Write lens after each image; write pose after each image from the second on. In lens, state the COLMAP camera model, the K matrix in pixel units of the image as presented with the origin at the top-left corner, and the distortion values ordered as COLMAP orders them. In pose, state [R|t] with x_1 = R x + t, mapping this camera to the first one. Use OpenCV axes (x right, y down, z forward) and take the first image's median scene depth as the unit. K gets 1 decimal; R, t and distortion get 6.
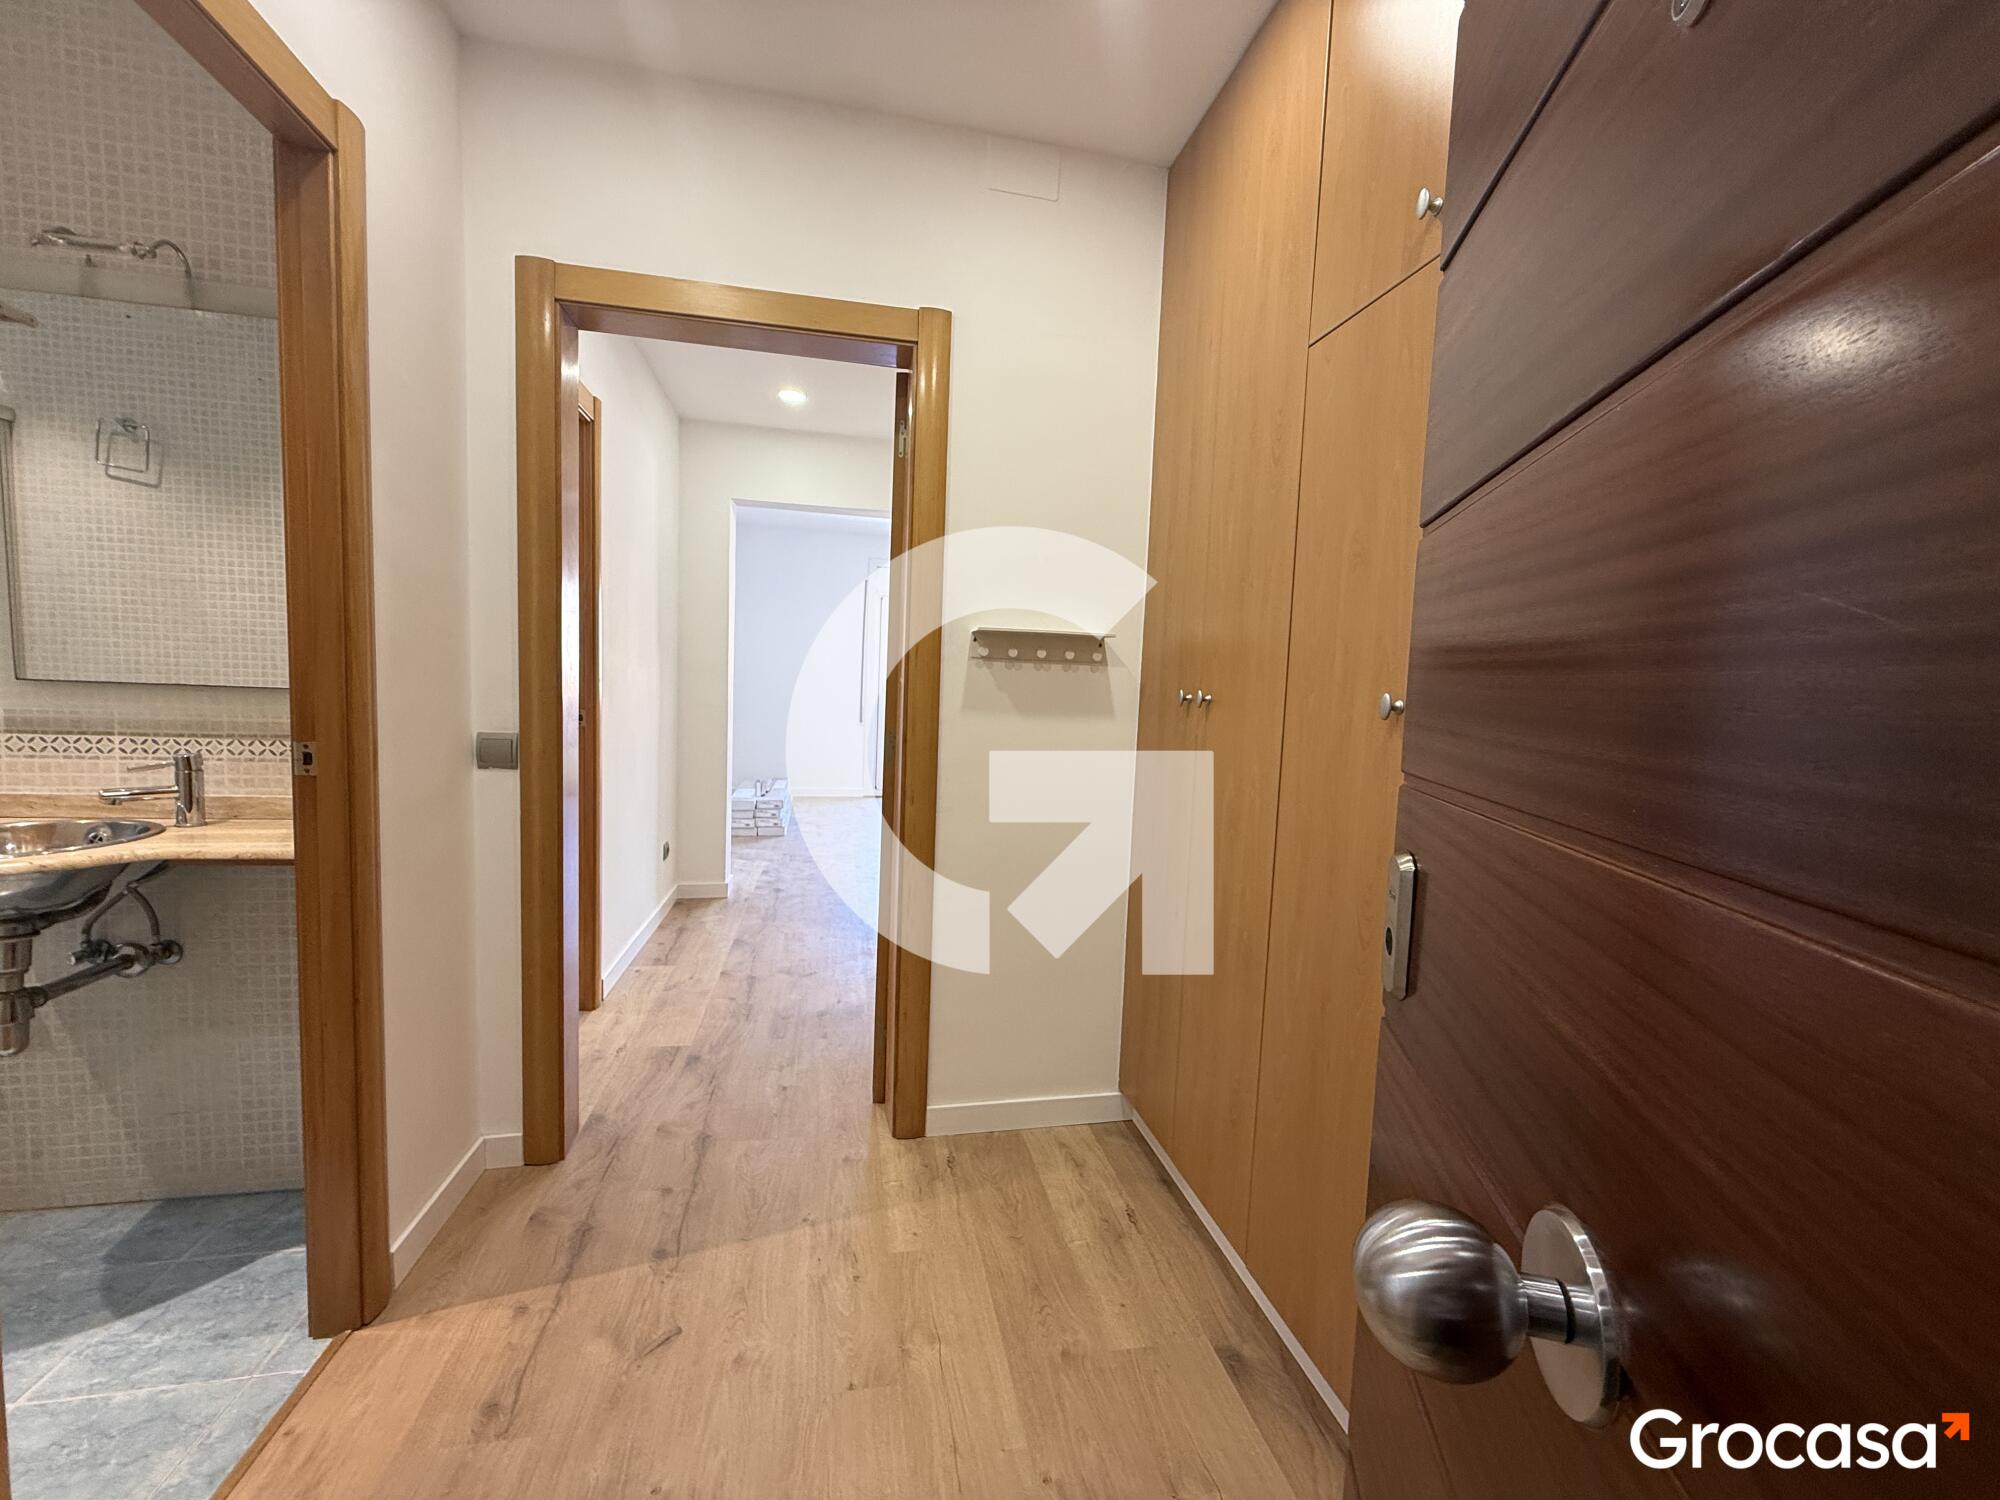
lens RADIAL K [[796.7, 0, 996.1], [0, 796.7, 750.4], [0, 0, 1]] dist [0.000508, 0.000086]
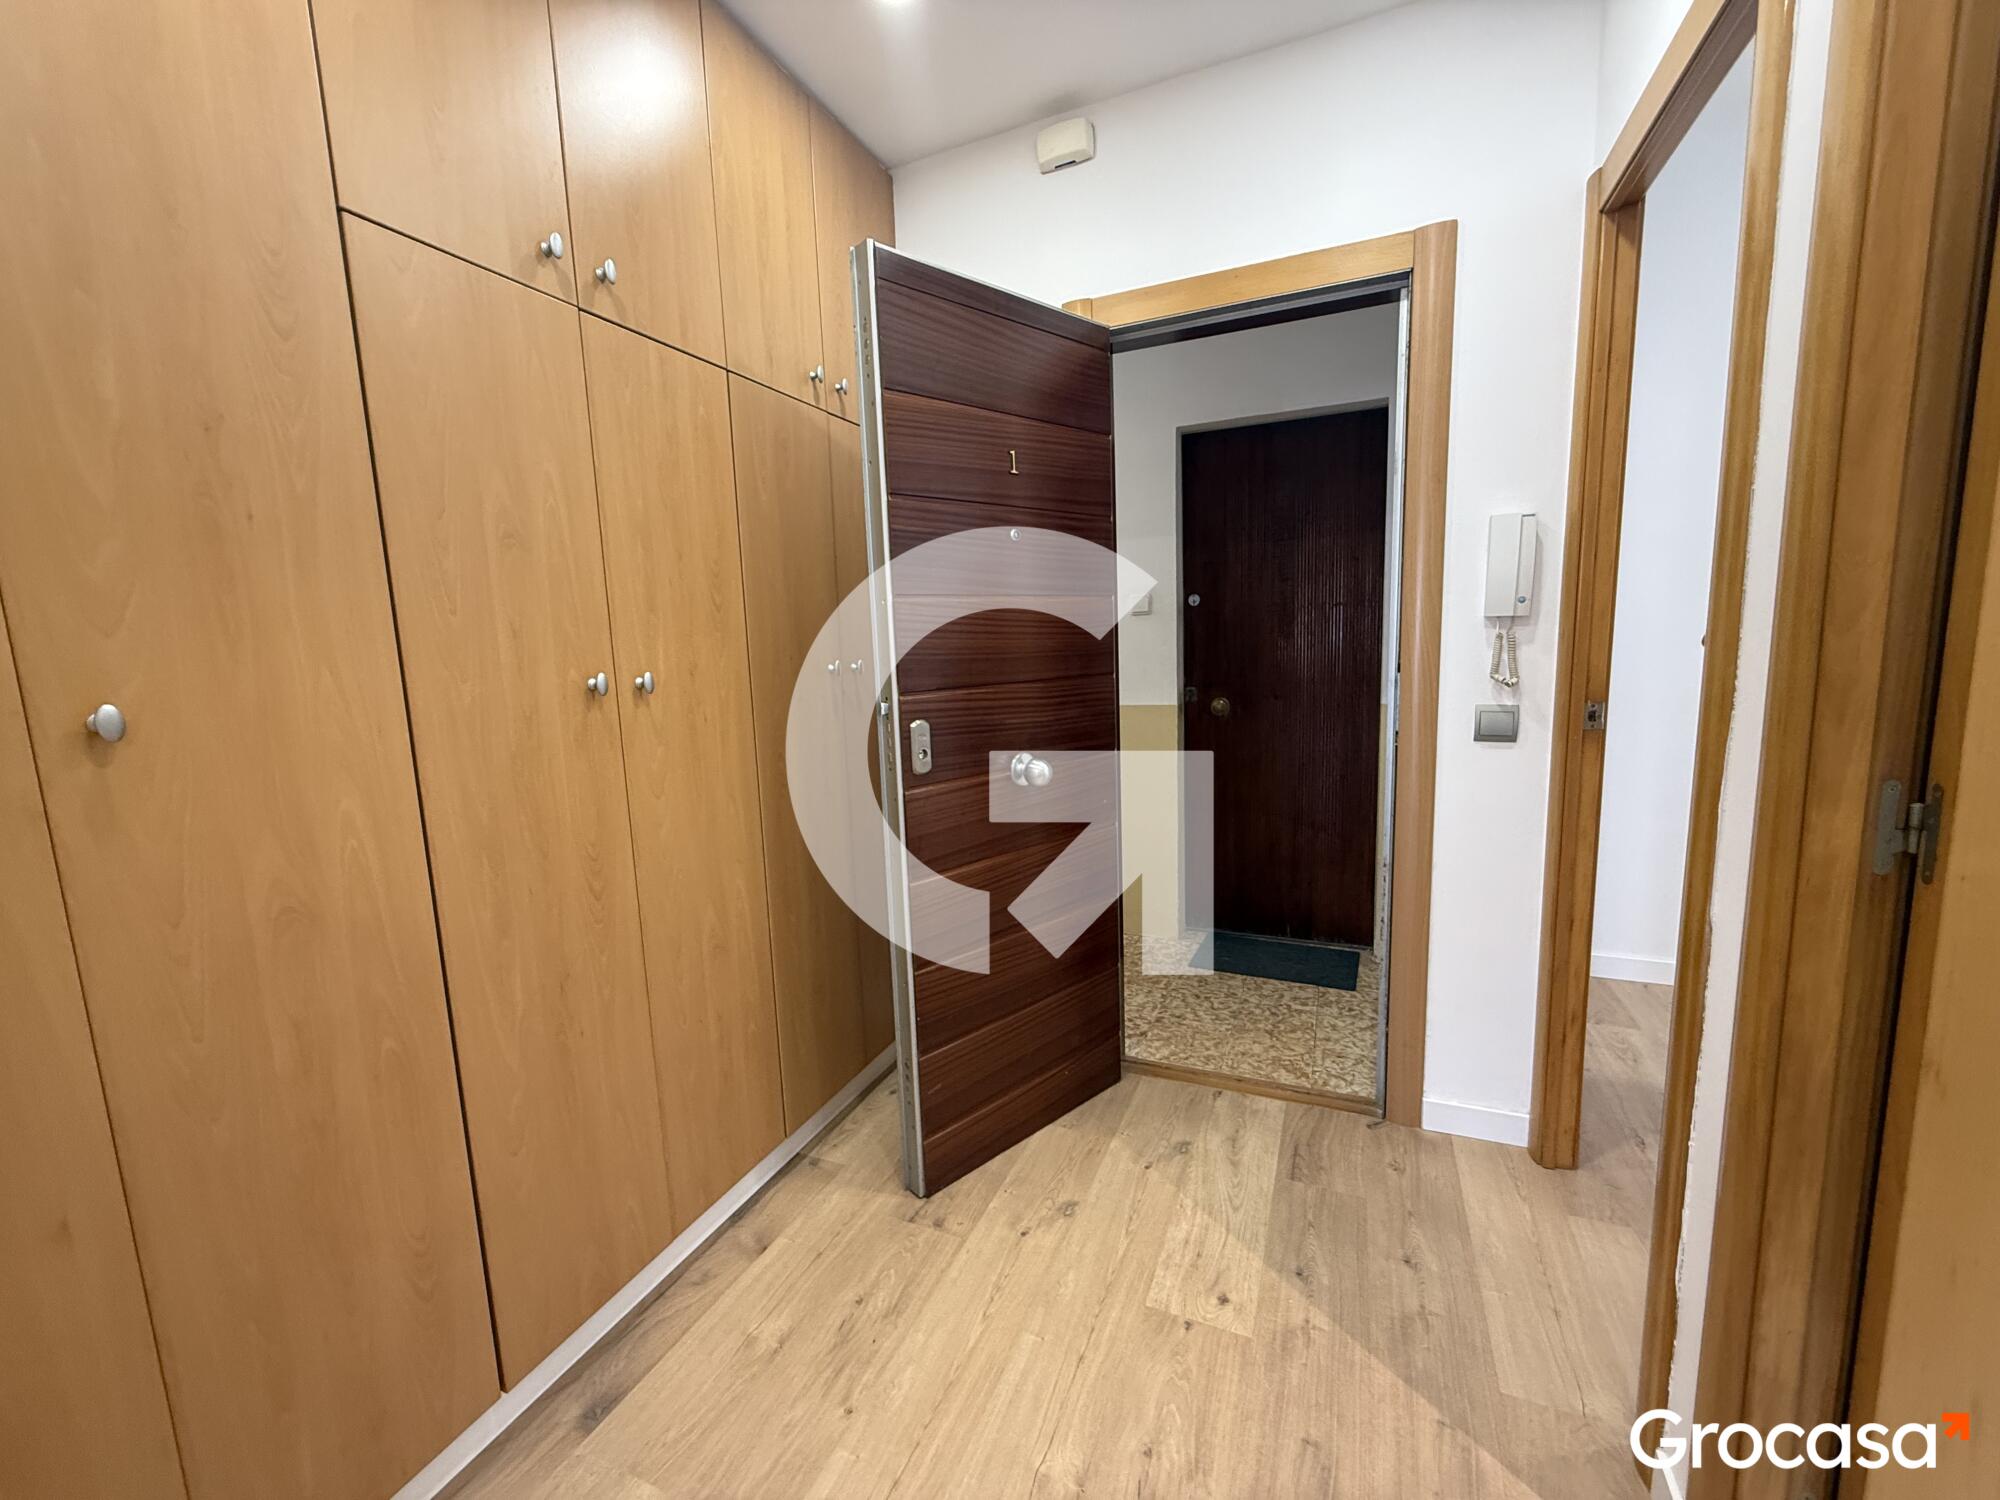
lens RADIAL K [[796.7, 0, 996.1], [0, 796.7, 750.4], [0, 0, 1]] dist [0.000508, 0.000086]
pose [[-0.817161, -0.083666, 0.570305, -0.385871], [0.055403, 0.973428, 0.222190, -0.109185], [-0.573741, 0.213162, -0.790812, 0.935811]]
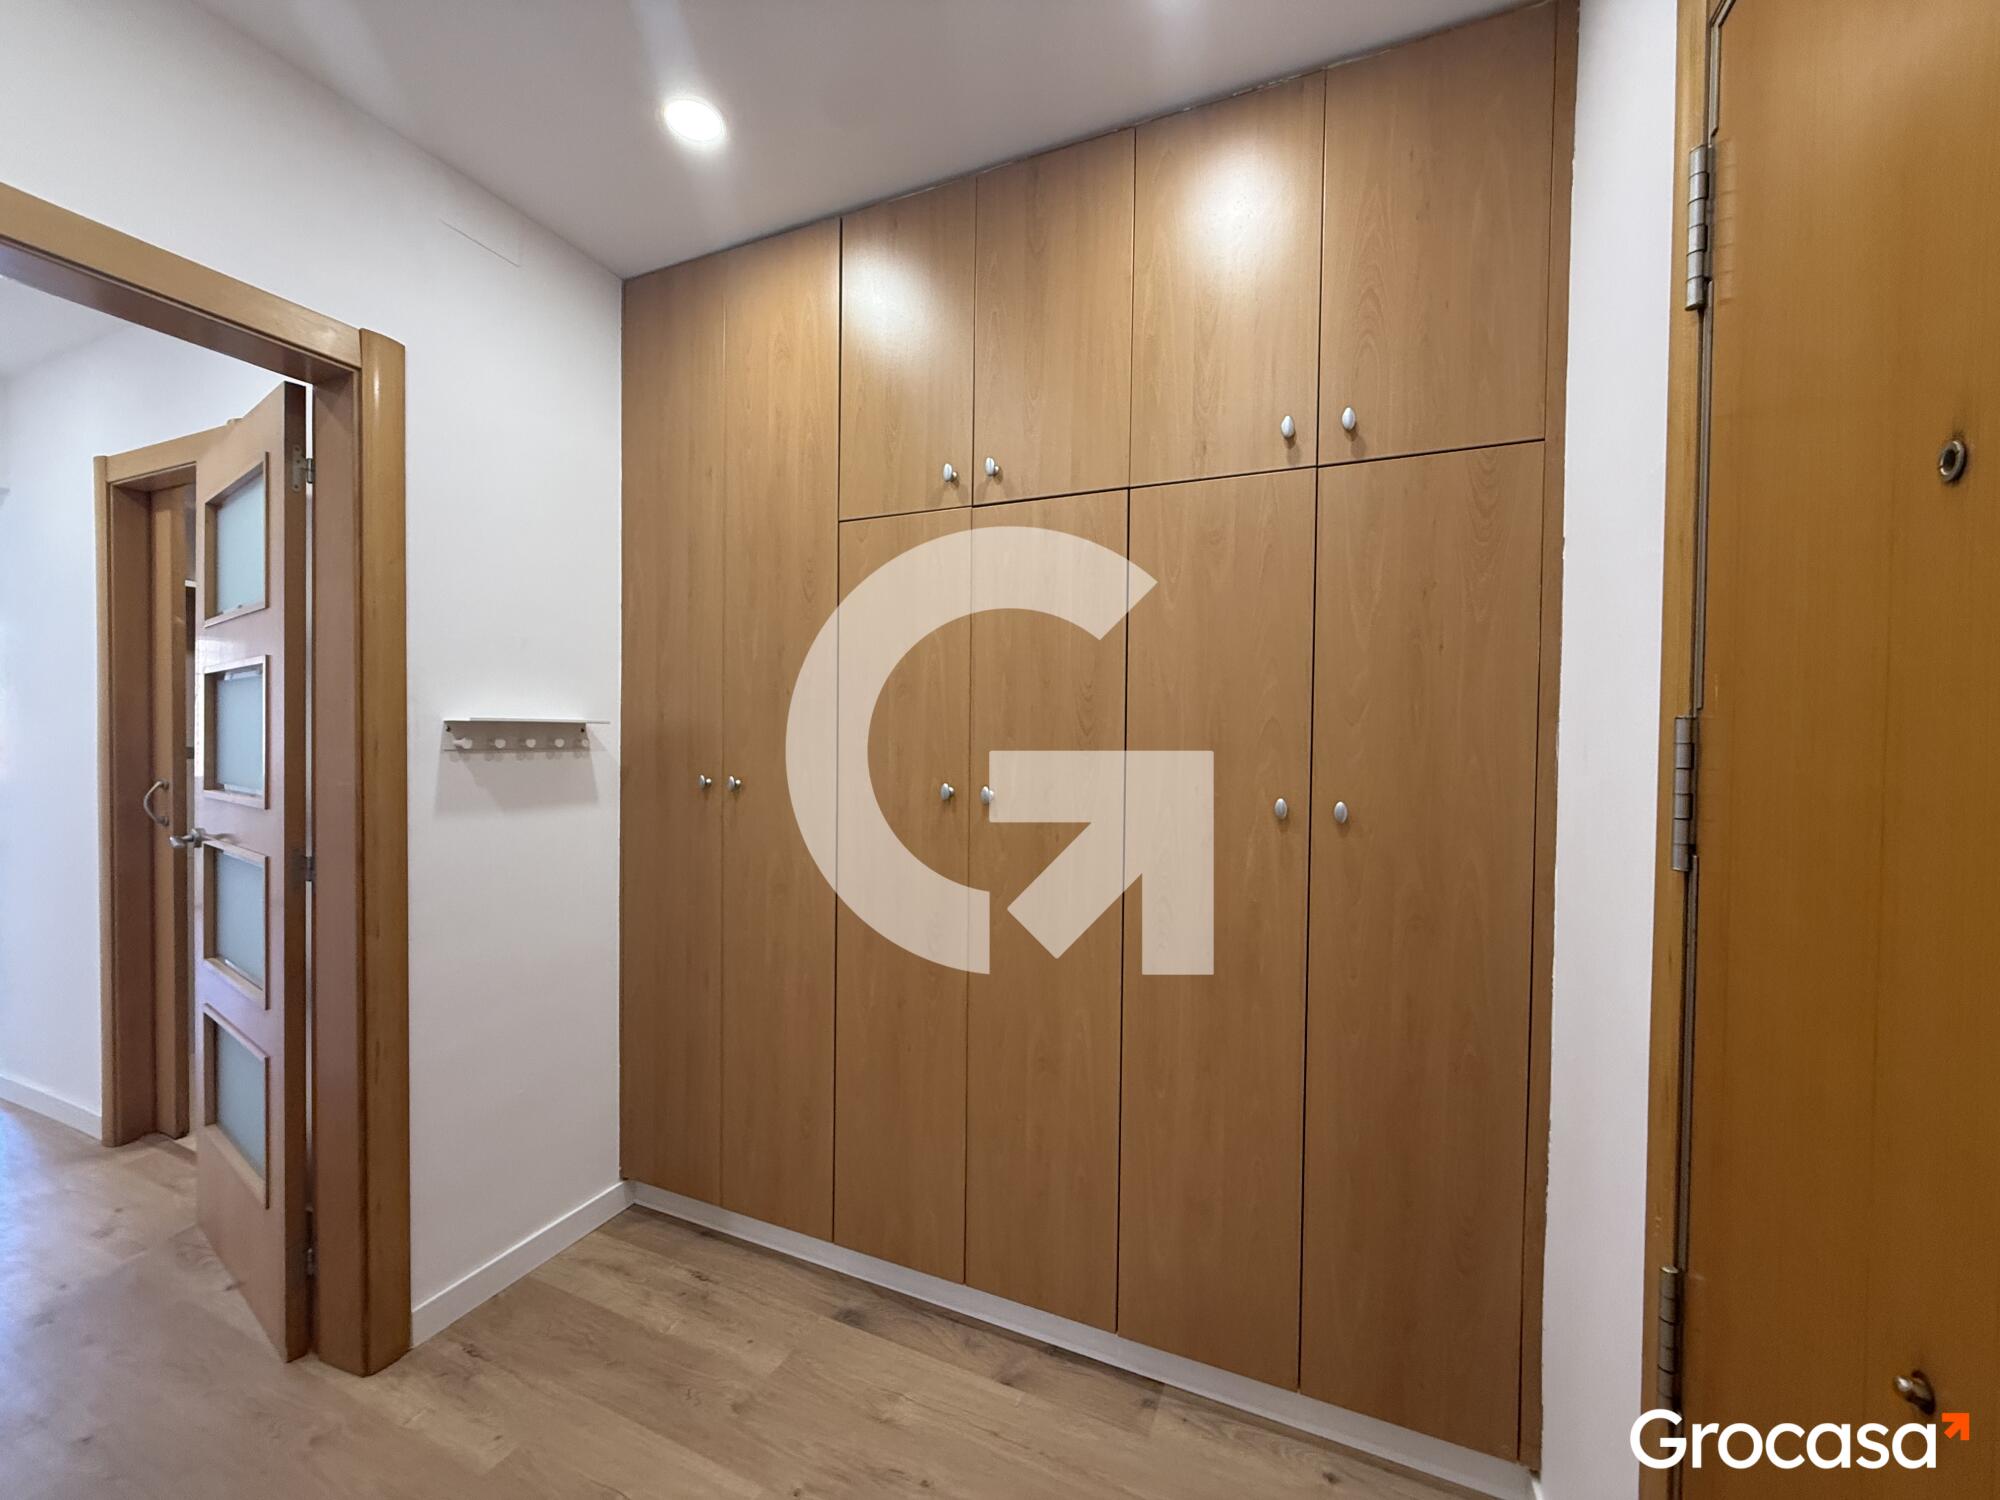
lens RADIAL K [[796.7, 0, 996.1], [0, 796.7, 750.4], [0, 0, 1]] dist [0.000508, 0.000086]
pose [[0.578439, -0.044079, 0.814534, -0.395346], [0.076188, 0.997093, -0.000146, -0.073293], [-0.812160, 0.062142, 0.580116, 0.024438]]
